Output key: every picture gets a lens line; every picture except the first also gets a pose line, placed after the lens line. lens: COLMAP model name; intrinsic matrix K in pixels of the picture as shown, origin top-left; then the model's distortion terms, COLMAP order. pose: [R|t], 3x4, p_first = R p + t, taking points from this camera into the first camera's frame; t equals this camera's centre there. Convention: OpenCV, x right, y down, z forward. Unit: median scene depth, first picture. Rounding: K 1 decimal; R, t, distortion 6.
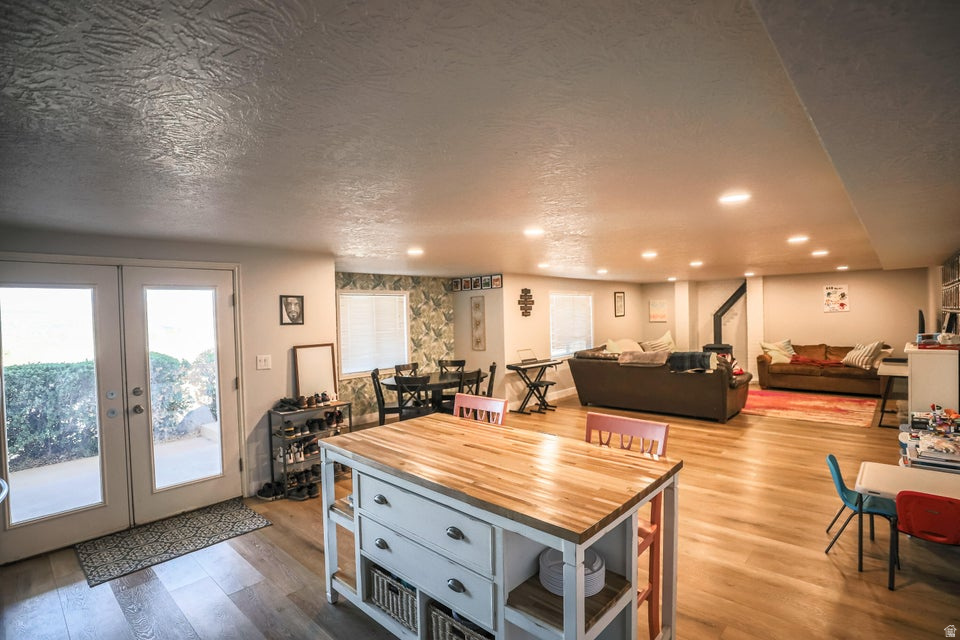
lens RADIAL K [[467.1, 0, 485.4], [0, 467.1, 323.1], [0, 0, 1]] dist [-0.043217, 0.012809]
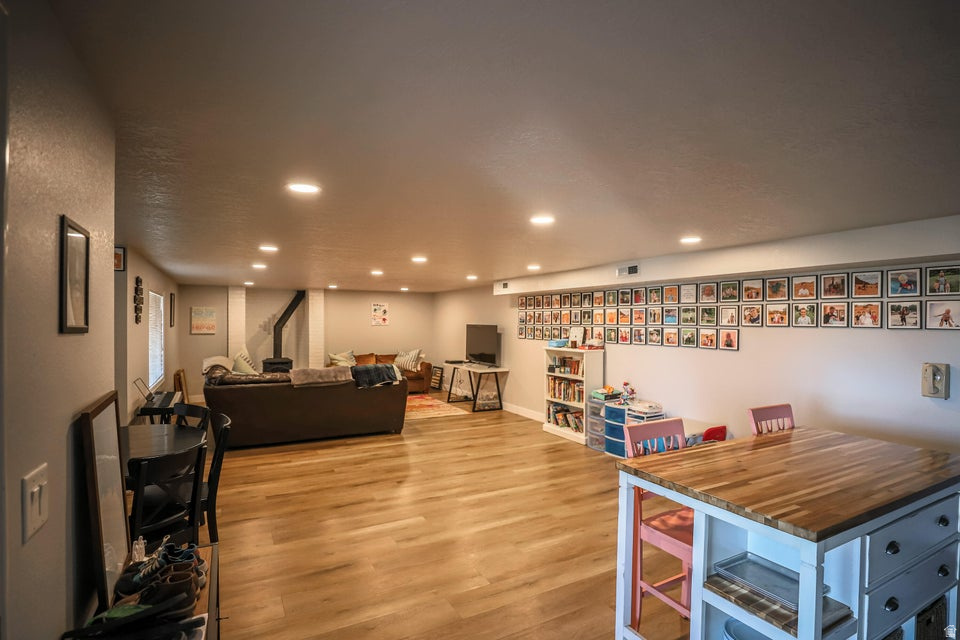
lens RADIAL K [[475.6, 0, 485.1], [0, 475.6, 320.2], [0, 0, 1]] dist [-0.043510, 0.014068]
pose [[0.326180, 0.028199, 0.944887, -0.331565], [0.006903, 0.999457, -0.032210, 0.003418], [-0.945282, 0.017028, 0.325809, 0.384163]]
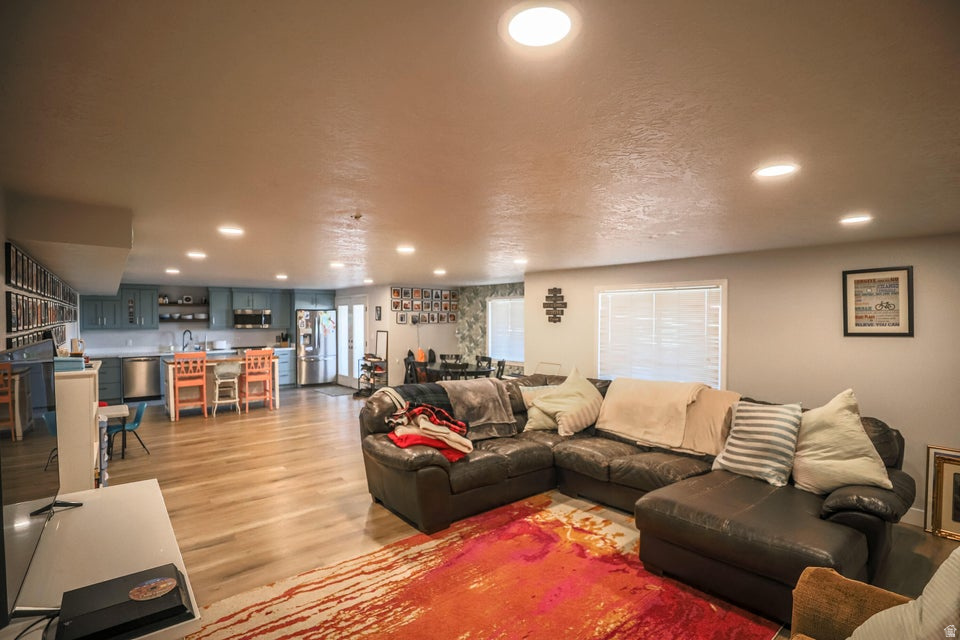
lens RADIAL K [[467.1, 0, 485.4], [0, 467.1, 323.1], [0, 0, 1]] dist [-0.043217, 0.012809]
pose [[-0.139073, 0.039688, -0.989487, 0.900737], [-0.016004, 0.998976, 0.042318, -0.045638], [0.990153, 0.021721, -0.138295, 0.992990]]
